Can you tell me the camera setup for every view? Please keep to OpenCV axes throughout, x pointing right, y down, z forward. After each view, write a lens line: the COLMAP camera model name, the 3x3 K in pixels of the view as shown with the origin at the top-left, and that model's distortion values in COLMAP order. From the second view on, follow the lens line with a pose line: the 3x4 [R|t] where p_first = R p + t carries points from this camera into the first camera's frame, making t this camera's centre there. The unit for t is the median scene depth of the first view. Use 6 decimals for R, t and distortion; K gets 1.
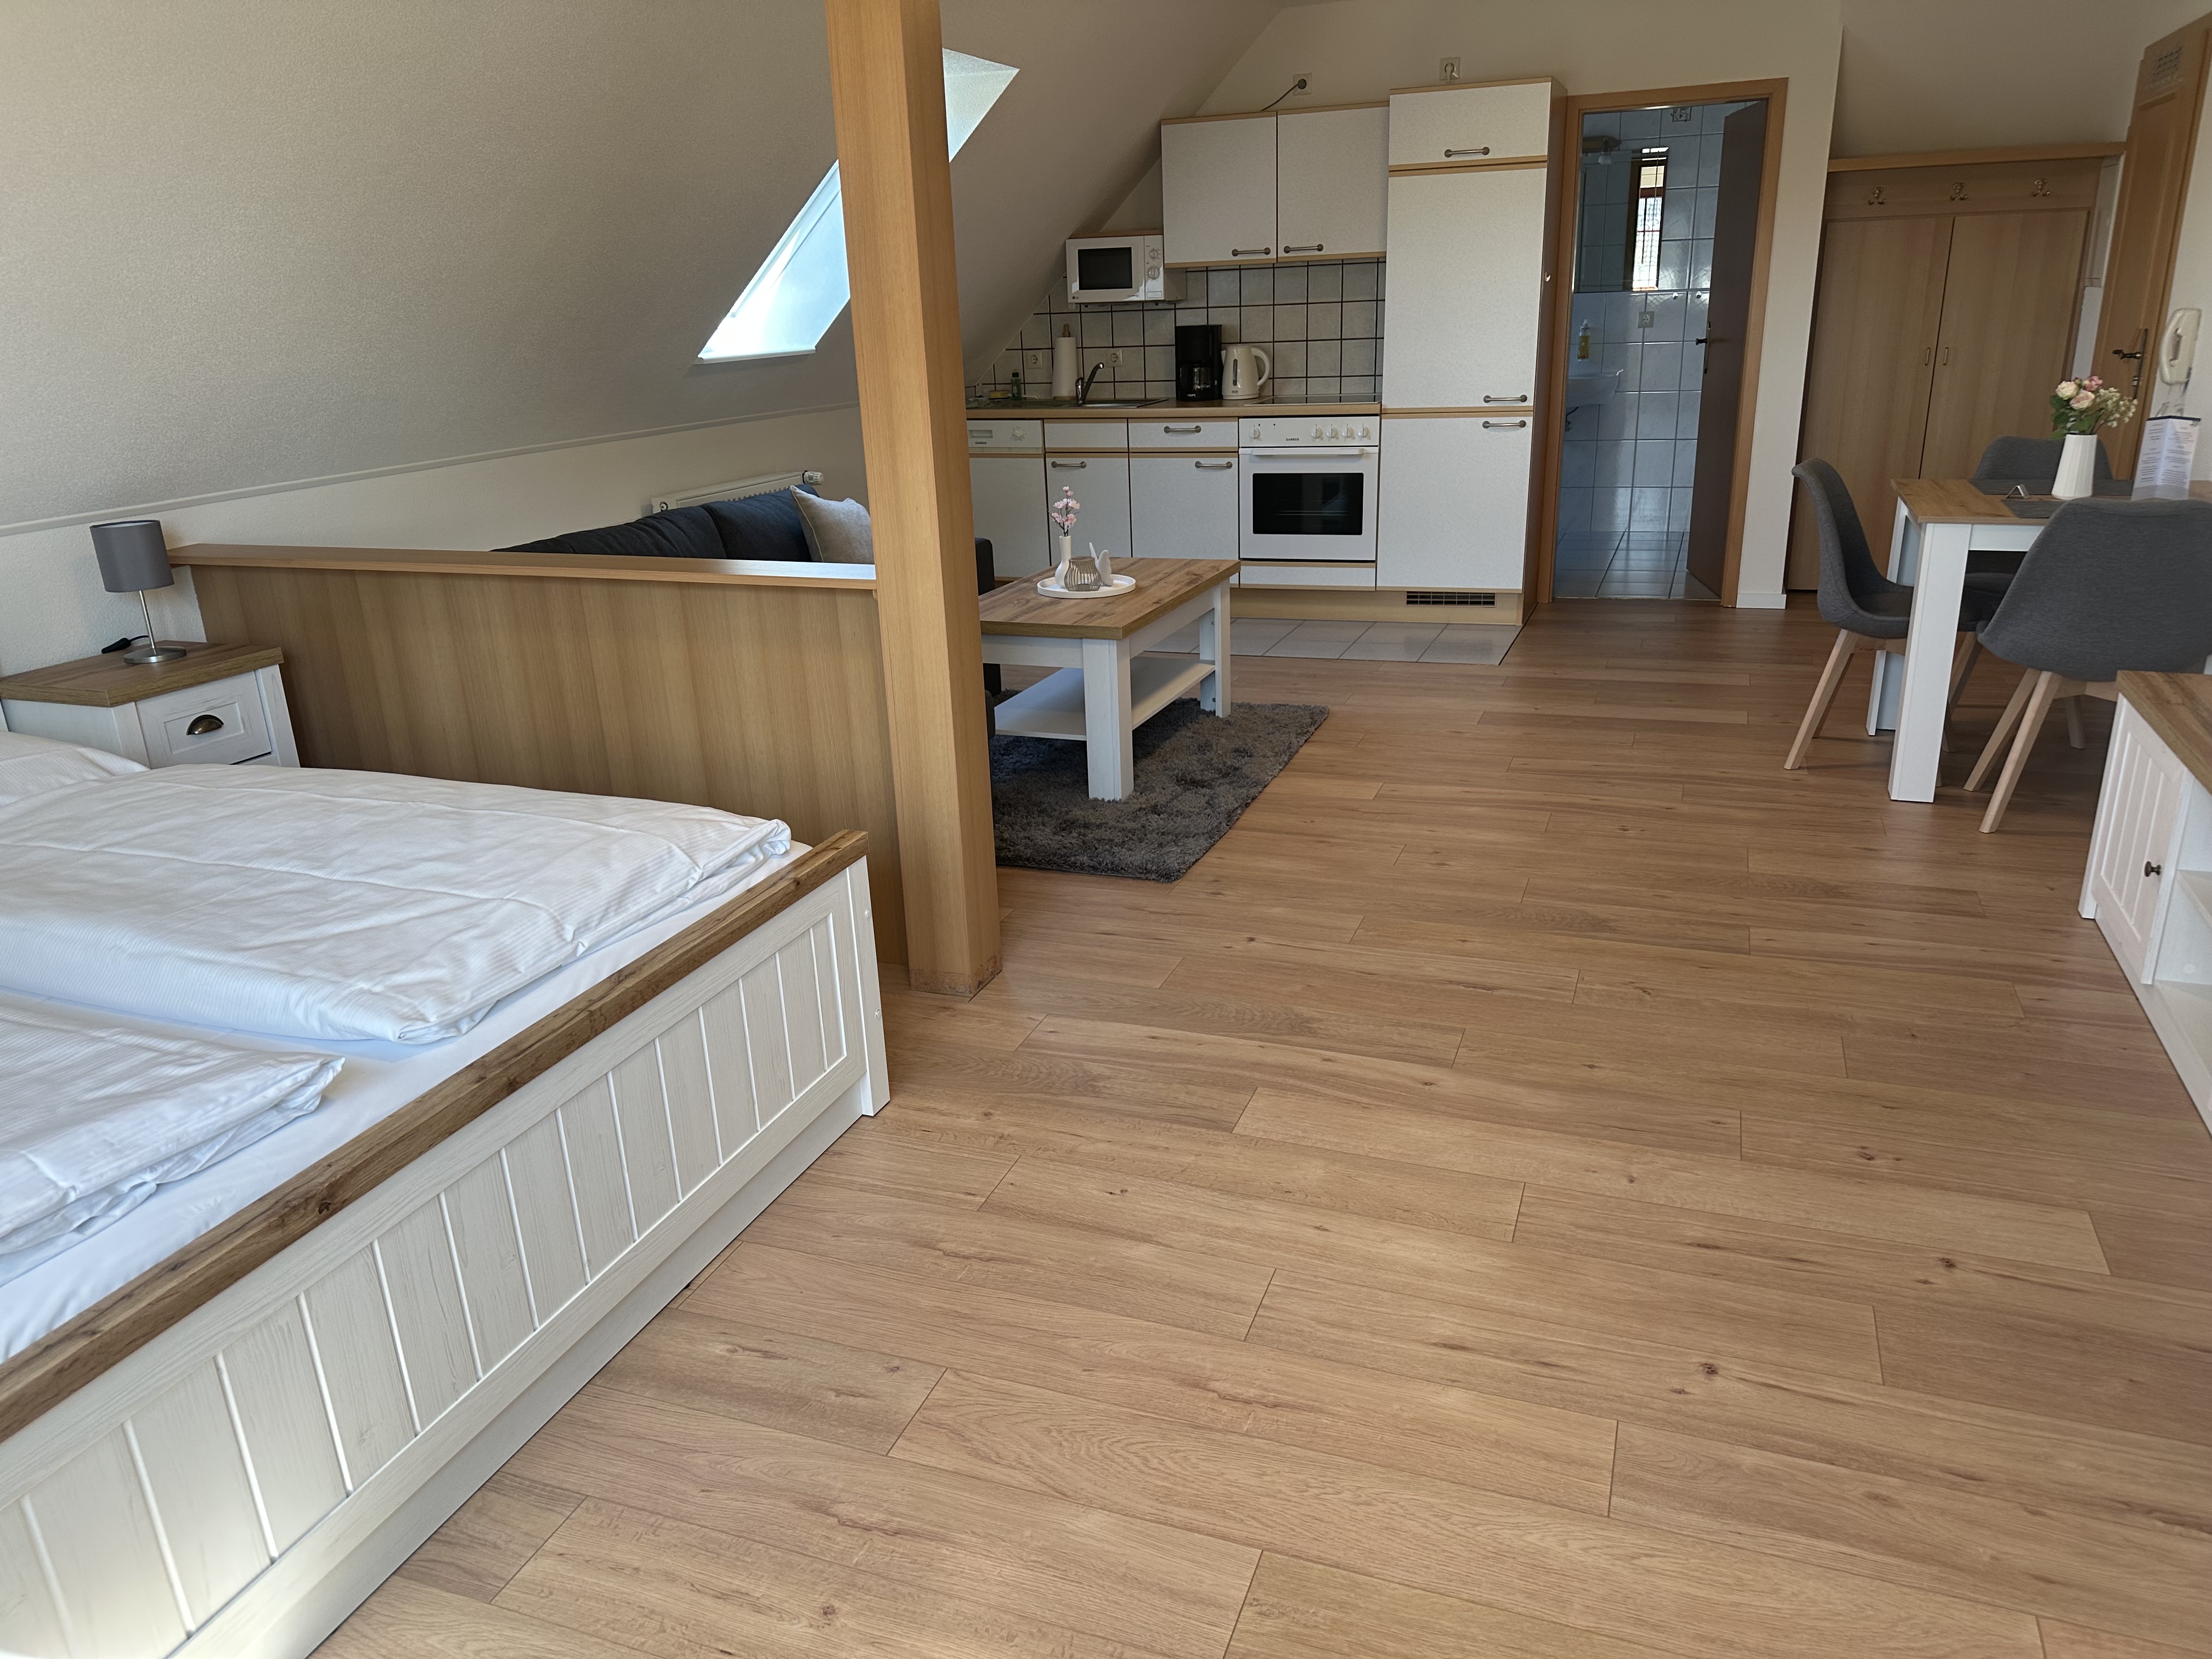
lens RADIAL K [[1554.2, 0, 1106.0], [0, 1554.2, 829.5], [0, 0, 1]] dist [0.063767, -0.118445]
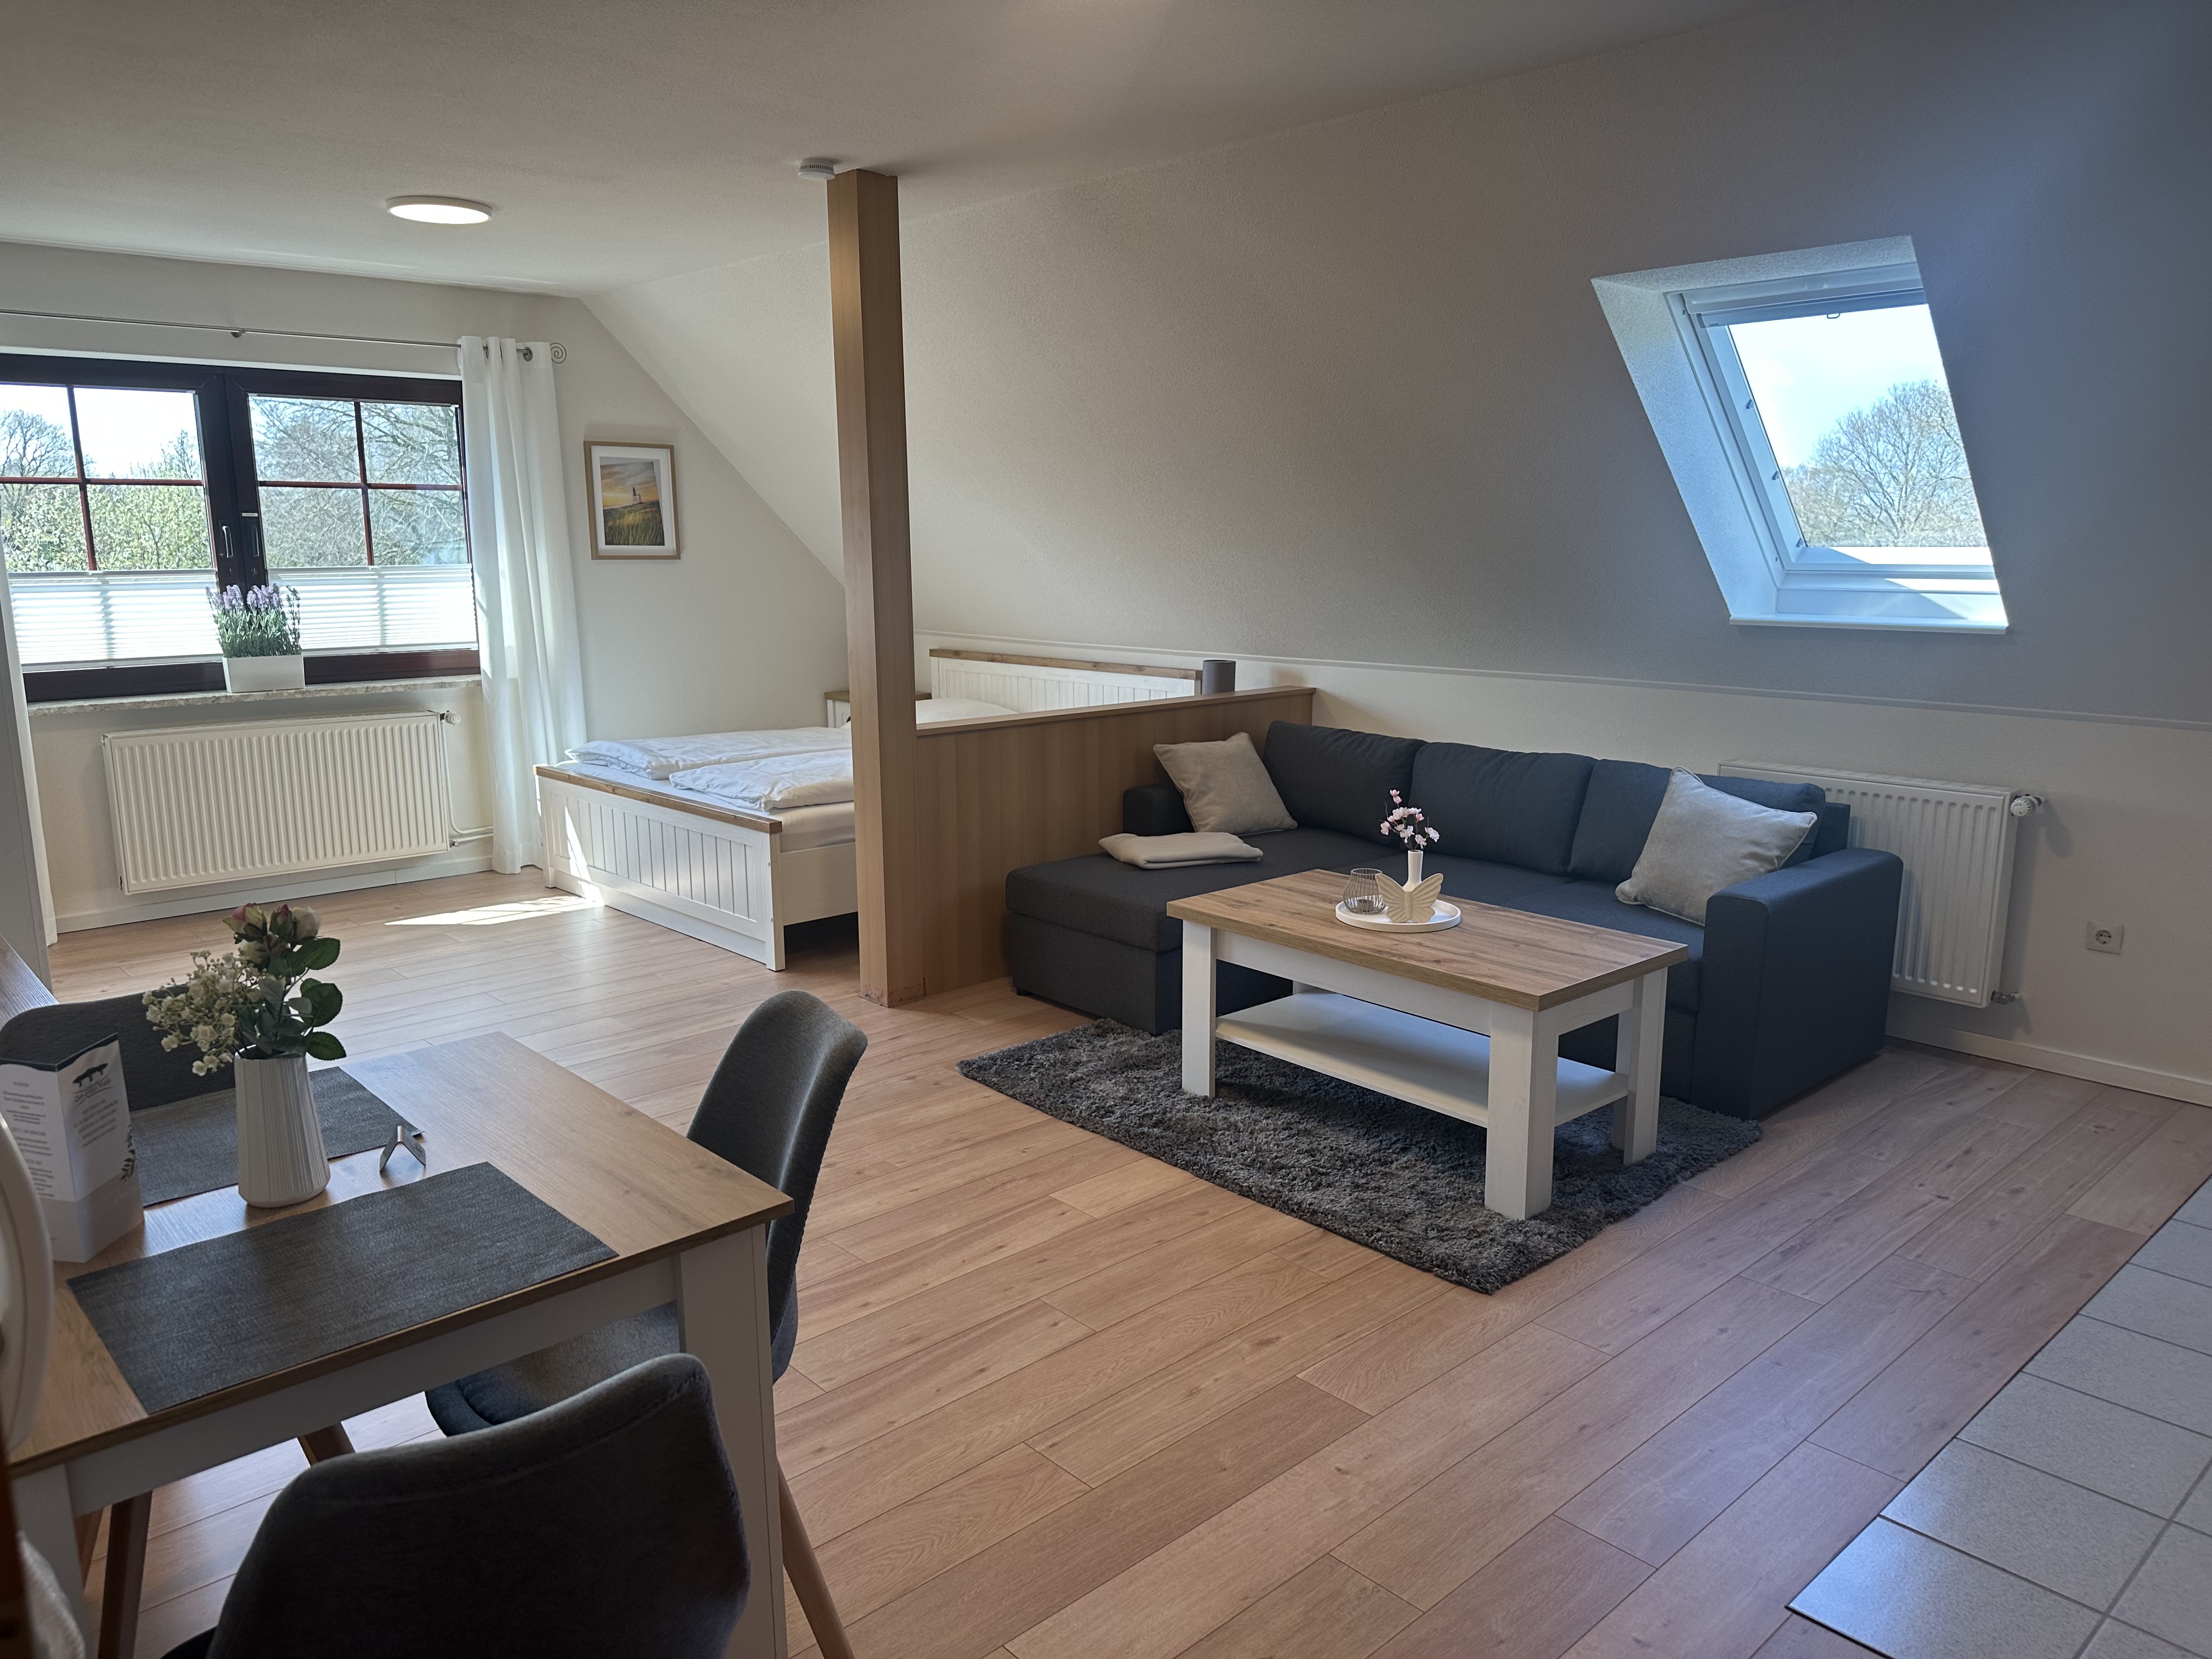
lens RADIAL K [[1554.2, 0, 1106.0], [0, 1554.2, 829.5], [0, 0, 1]] dist [0.063767, -0.118445]
pose [[-0.448436, 0.202148, -0.870656, 0.849725], [-0.276227, 0.895063, 0.350087, -0.493730], [0.850061, 0.397490, -0.345540, 1.282060]]
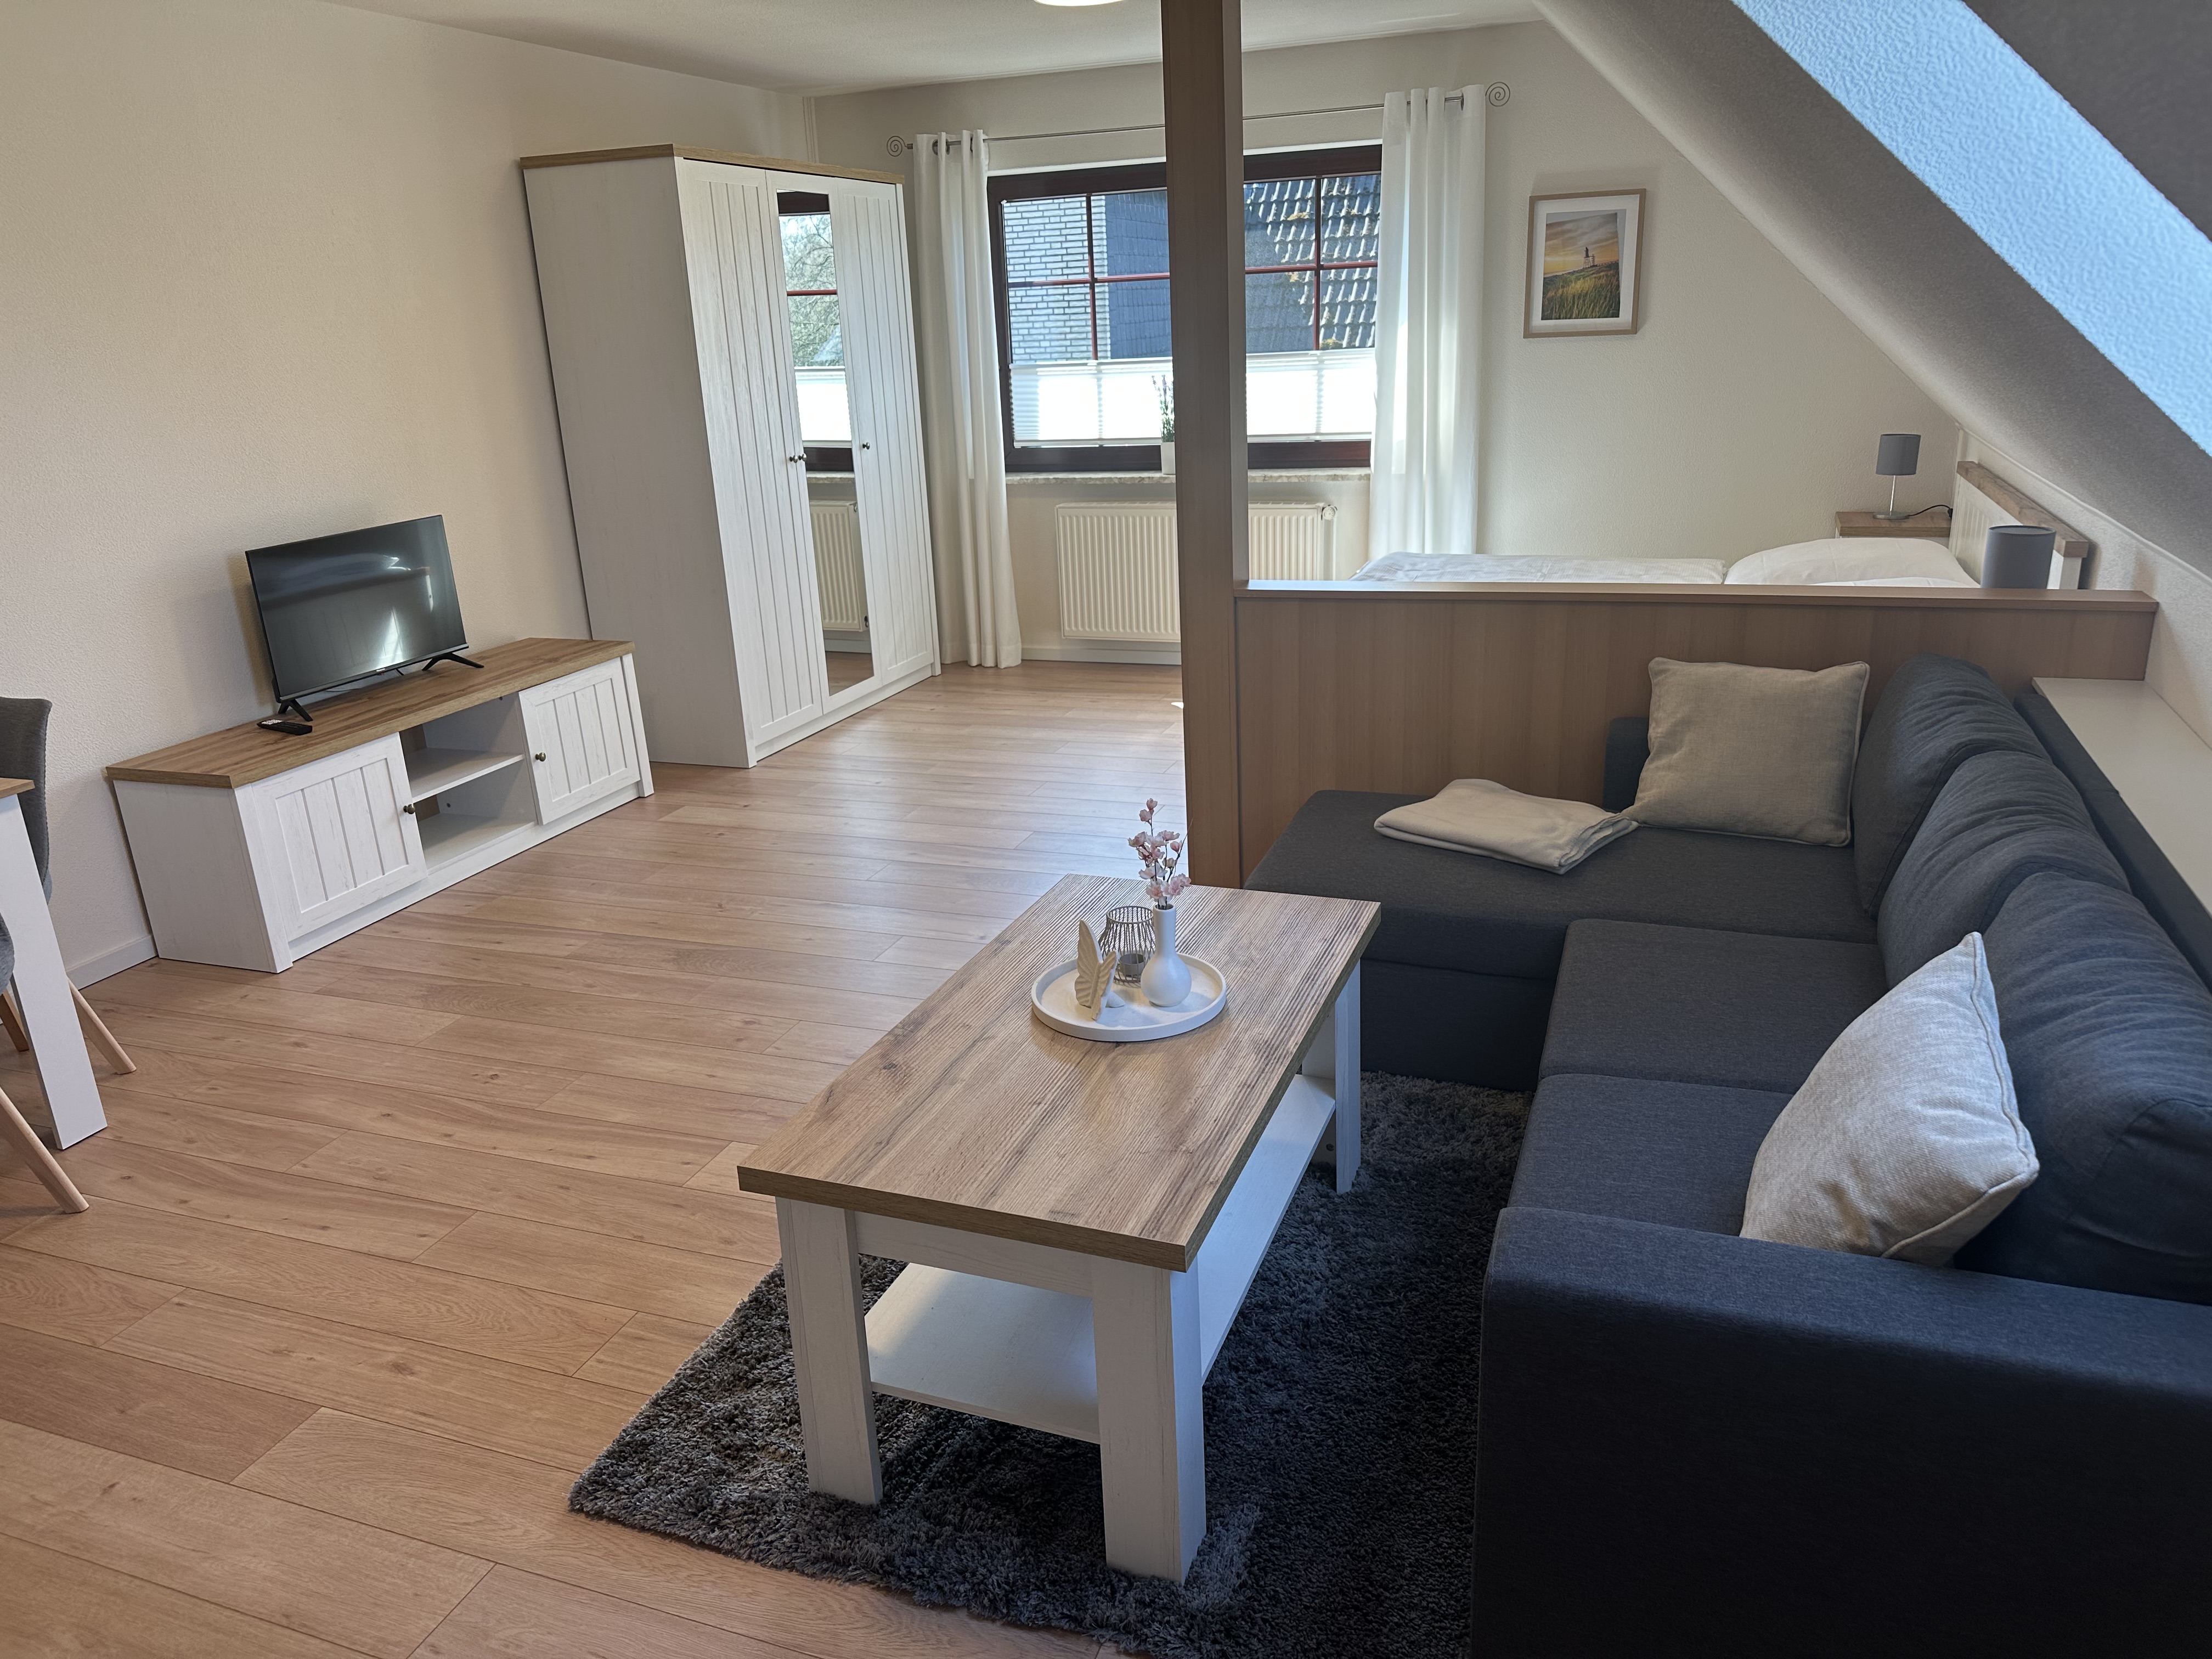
lens RADIAL K [[1554.2, 0, 1106.0], [0, 1554.2, 829.5], [0, 0, 1]] dist [0.063767, -0.118445]
pose [[-0.996359, 0.082244, 0.022478, -0.024917], [0.078935, 0.790145, 0.607816, -0.571811], [0.032228, 0.607377, -0.793760, 1.548623]]
